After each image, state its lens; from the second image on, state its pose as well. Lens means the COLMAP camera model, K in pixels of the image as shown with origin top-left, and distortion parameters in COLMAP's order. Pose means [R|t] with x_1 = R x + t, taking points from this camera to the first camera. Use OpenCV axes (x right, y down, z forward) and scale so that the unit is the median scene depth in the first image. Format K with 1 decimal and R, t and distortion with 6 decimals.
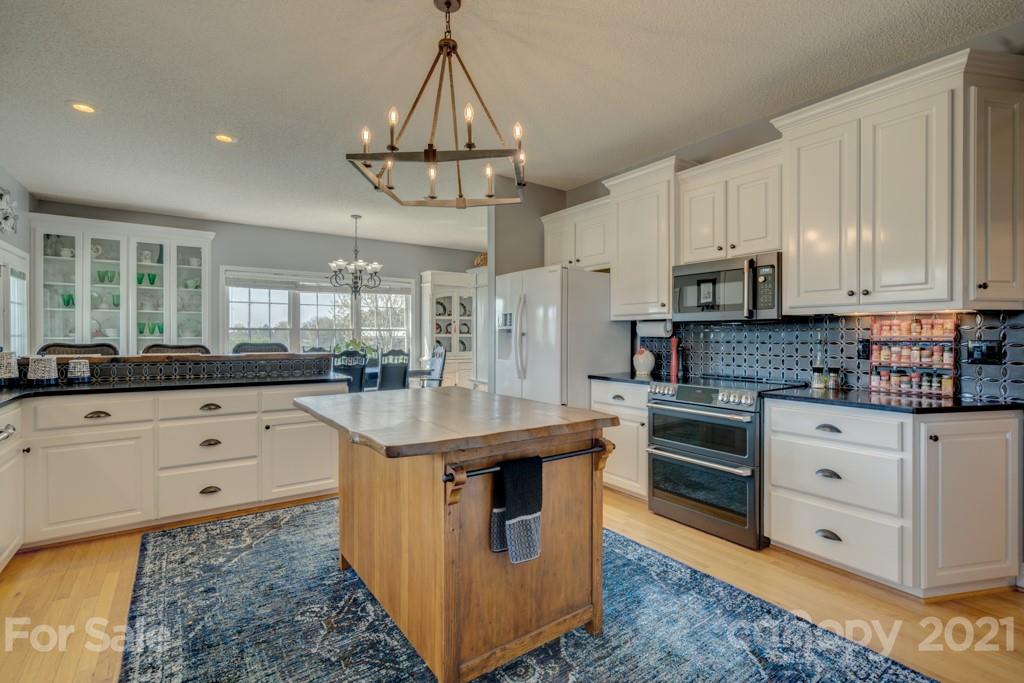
lens RADIAL K [[468.7, 0, 514.1], [0, 468.7, 338.2], [0, 0, 1]] dist [0.000988, 0.001117]
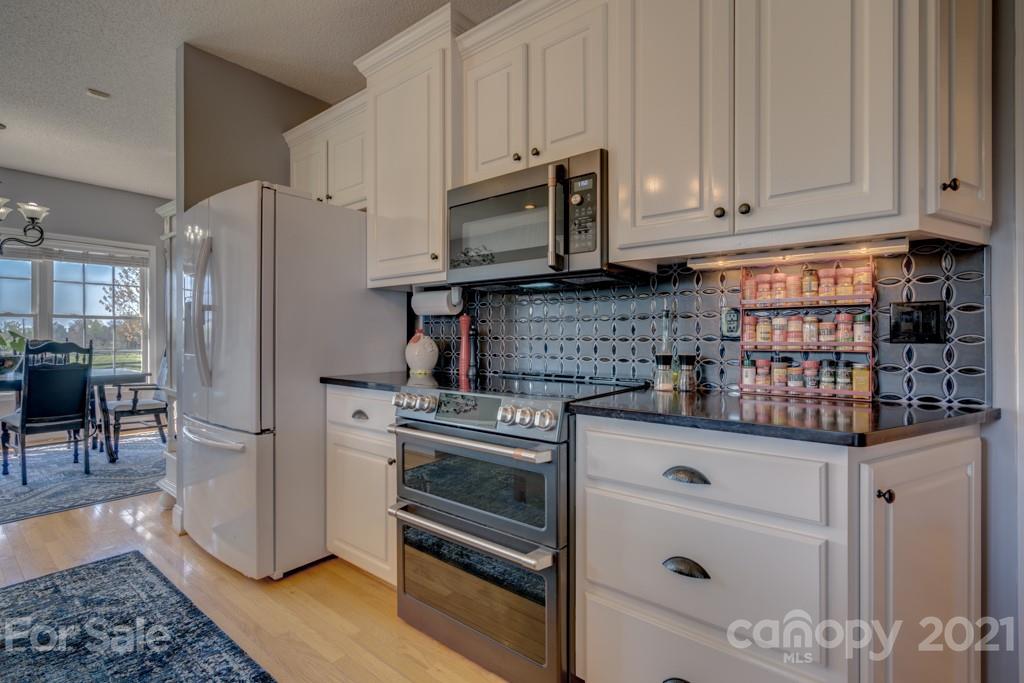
lens RADIAL K [[477.2, 0, 510.1], [0, 477.2, 336.4], [0, 0, 1]] dist [-0.014479, 0.000201]
pose [[0.961196, 0.001562, 0.275861, 0.312524], [0.000182, 0.999980, -0.006298, 0.044203], [-0.275865, 0.006104, 0.961177, 0.503217]]
